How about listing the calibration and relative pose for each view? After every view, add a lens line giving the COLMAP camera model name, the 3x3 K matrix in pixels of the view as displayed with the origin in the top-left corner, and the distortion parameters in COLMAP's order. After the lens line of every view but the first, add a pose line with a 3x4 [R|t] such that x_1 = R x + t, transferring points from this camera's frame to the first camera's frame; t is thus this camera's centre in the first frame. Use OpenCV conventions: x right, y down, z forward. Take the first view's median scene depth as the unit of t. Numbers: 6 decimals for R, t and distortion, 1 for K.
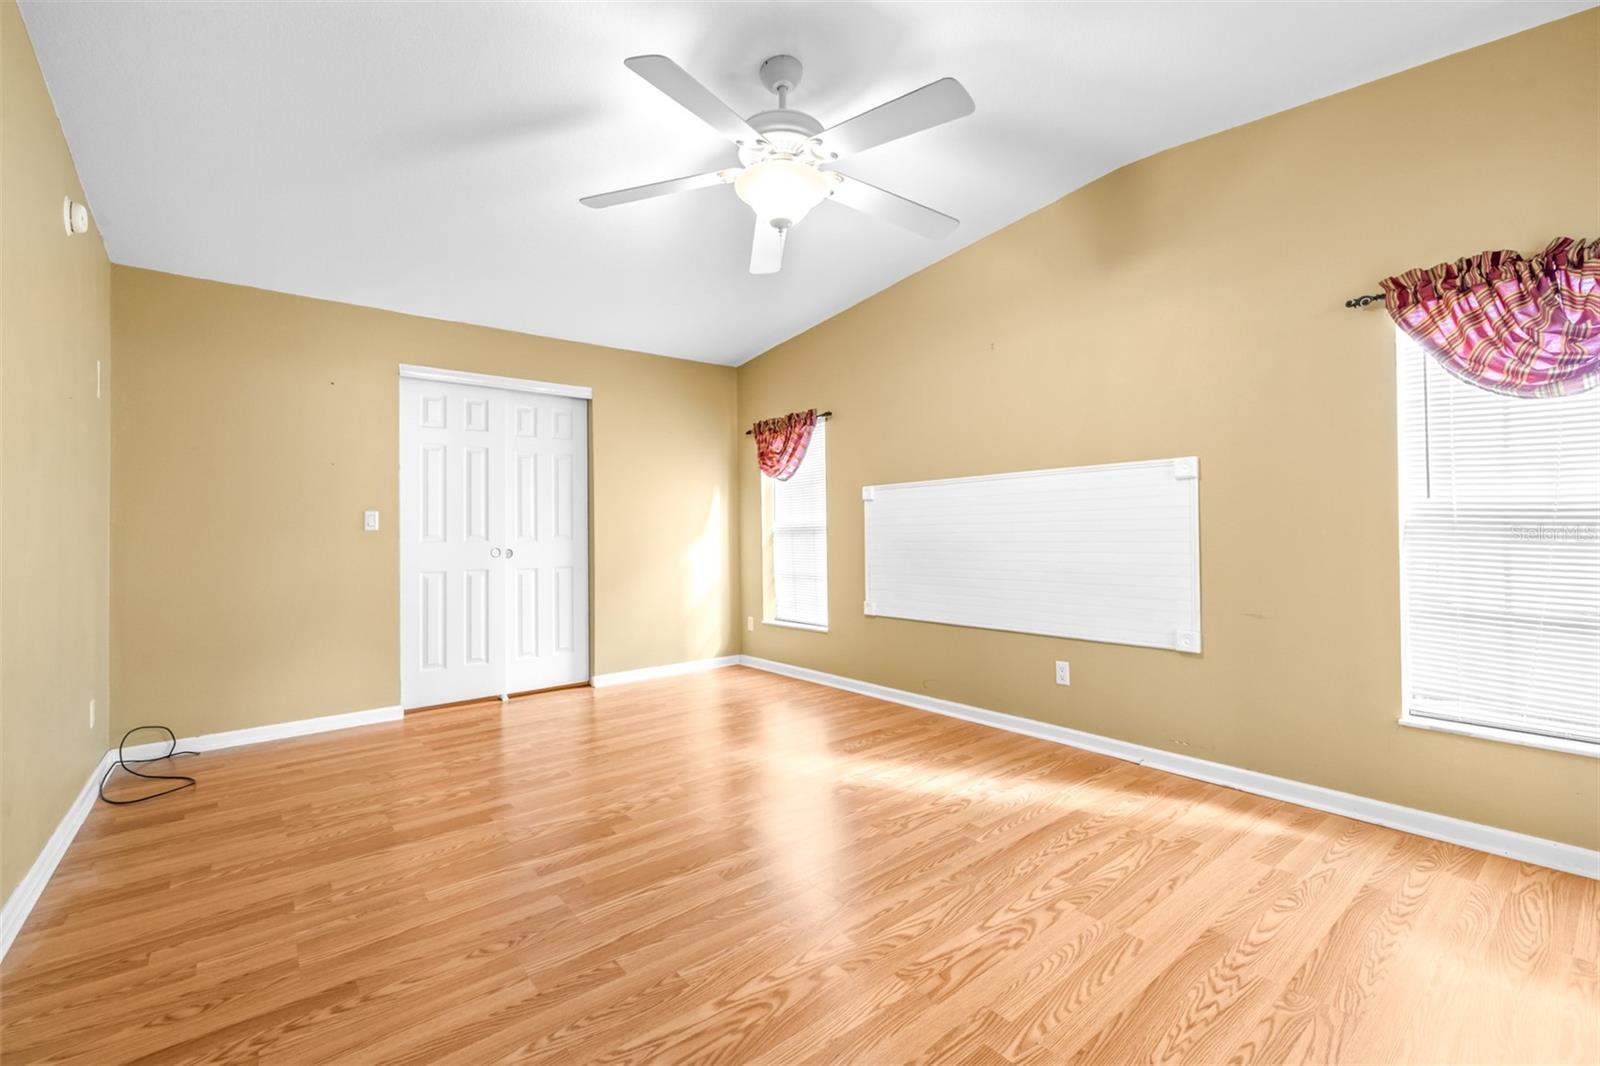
lens RADIAL K [[687.8, 0, 800.0], [0, 687.8, 533.0], [0, 0, 1]] dist [-0.000009, -0.000461]
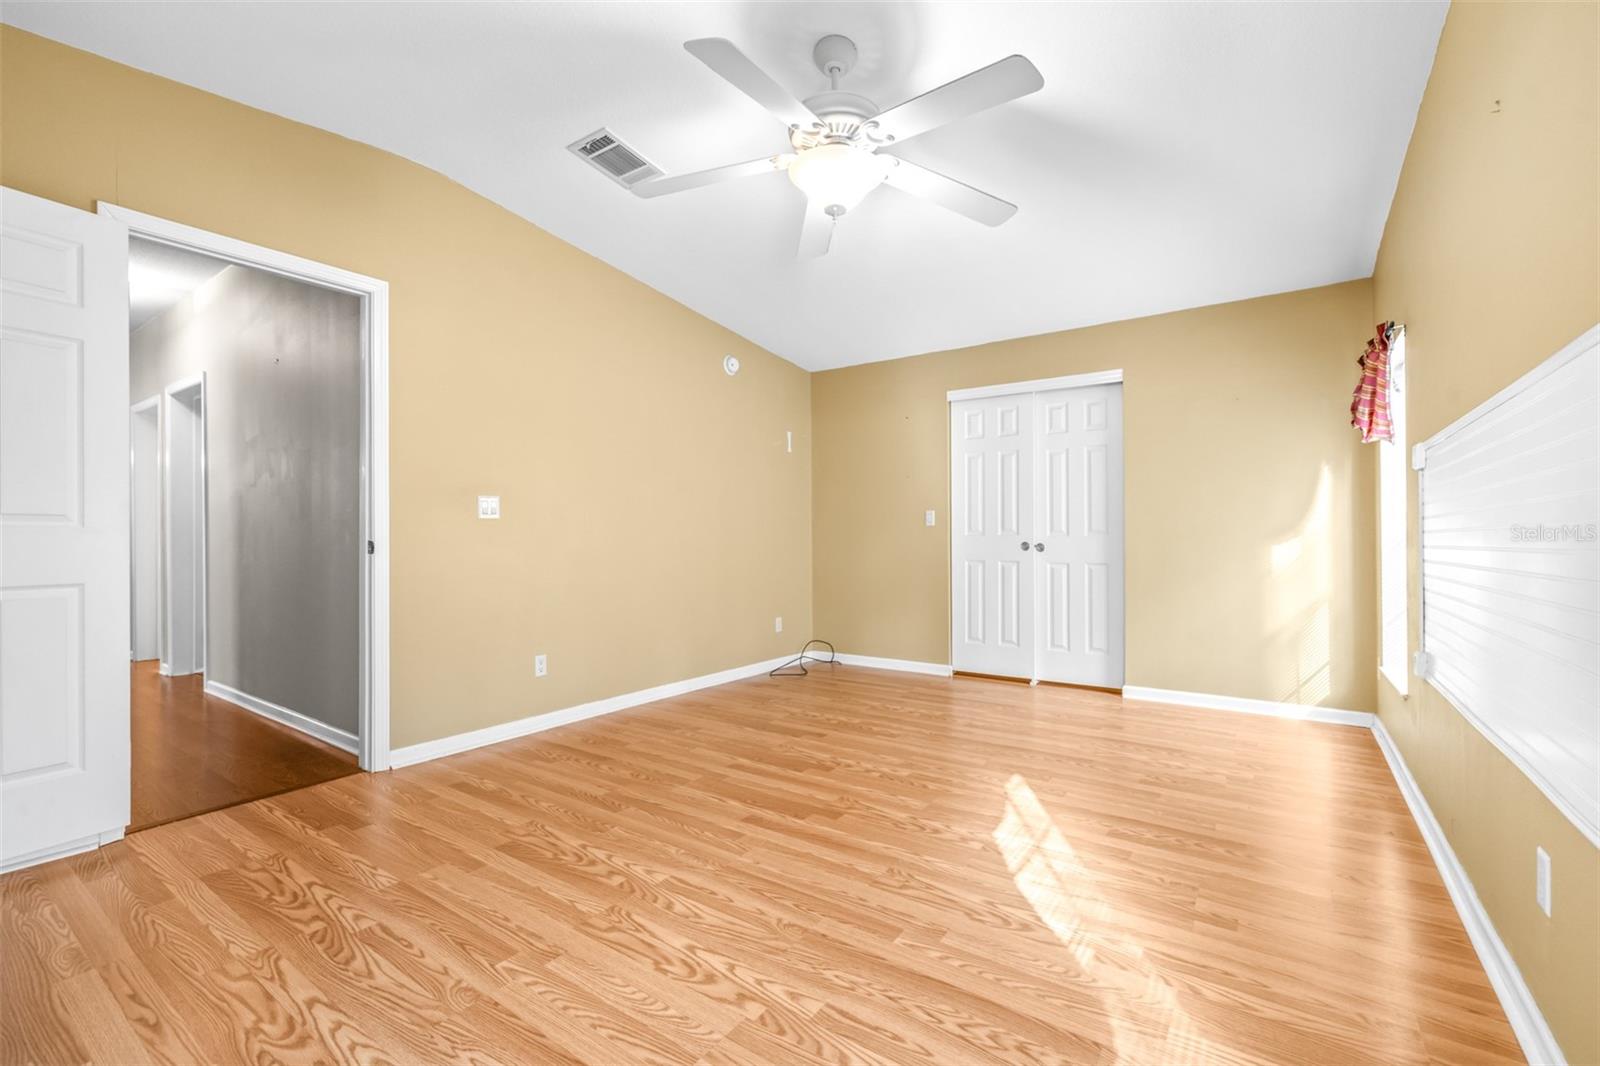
lens RADIAL K [[679.1, 0, 796.0], [0, 679.1, 545.6], [0, 0, 1]] dist [-0.001211, 0.000244]
pose [[0.272016, 0.026199, -0.961936, 0.903860], [-0.004595, 0.999653, 0.025927, 0.003567], [0.962282, -0.002633, 0.272042, 0.682685]]
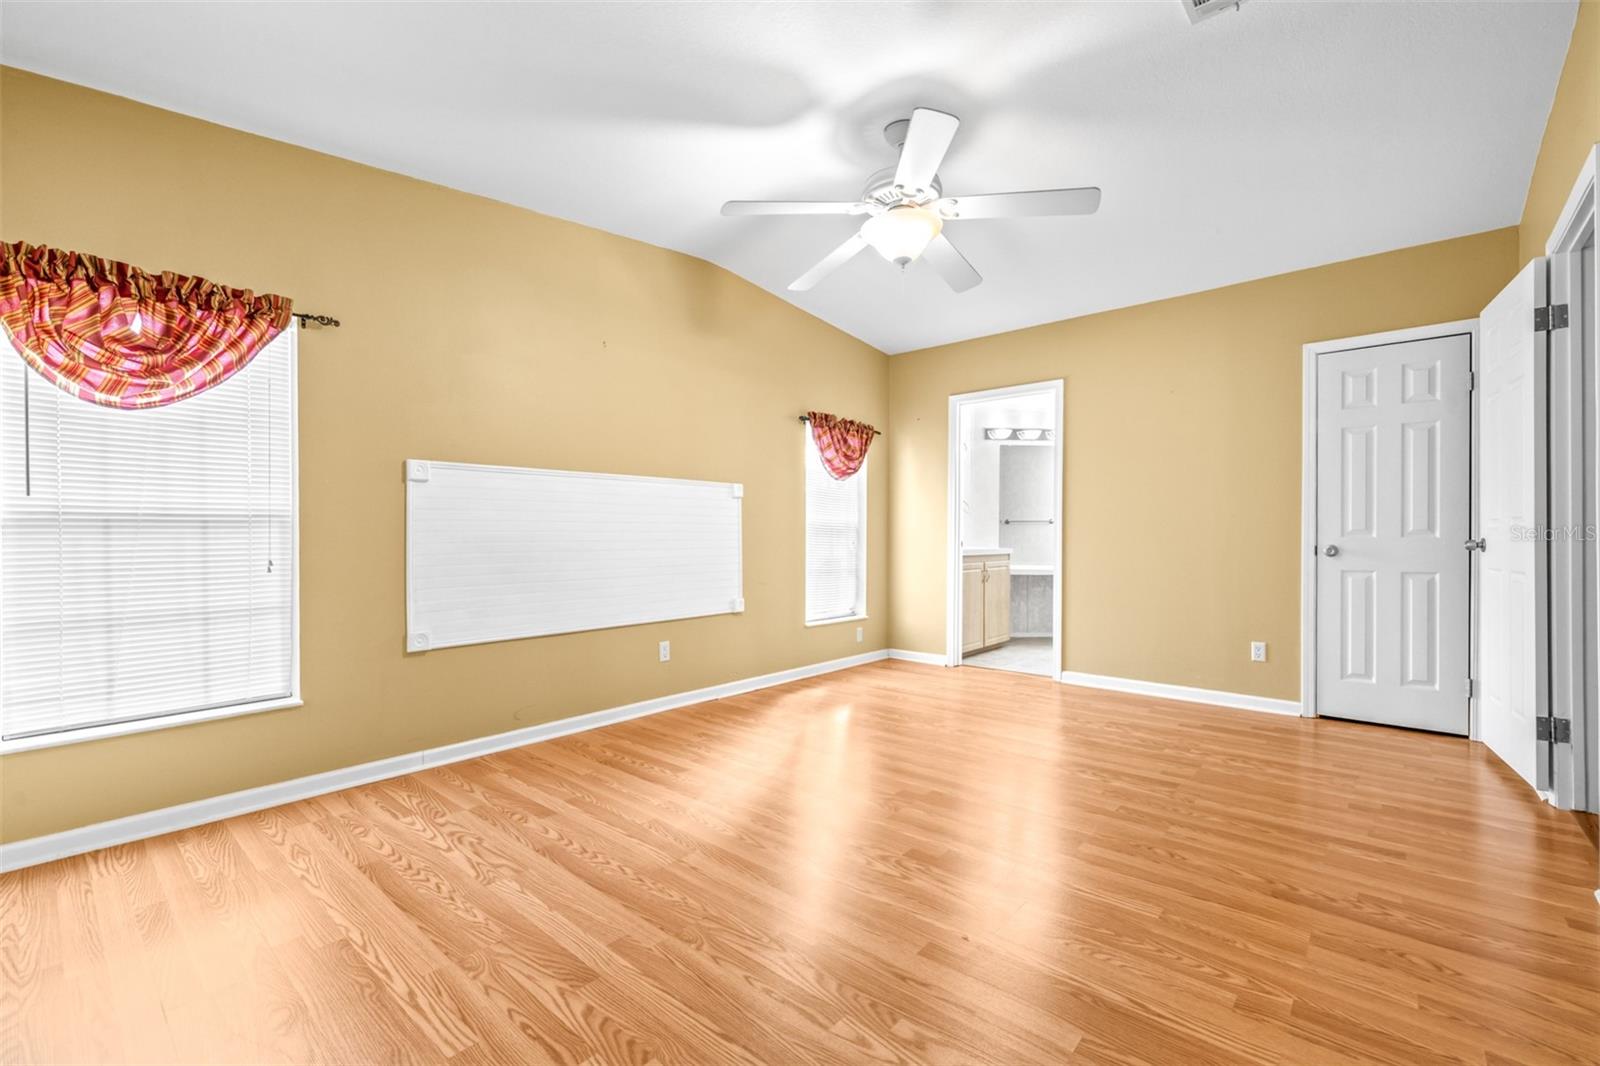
lens RADIAL K [[679.1, 0, 796.0], [0, 679.1, 545.6], [0, 0, 1]] dist [-0.001211, 0.000244]
pose [[-0.171267, 0.001550, 0.985223, -1.151262], [0.004383, 0.999990, -0.000811, 0.034353], [-0.985215, 0.004179, -0.171272, 1.390890]]
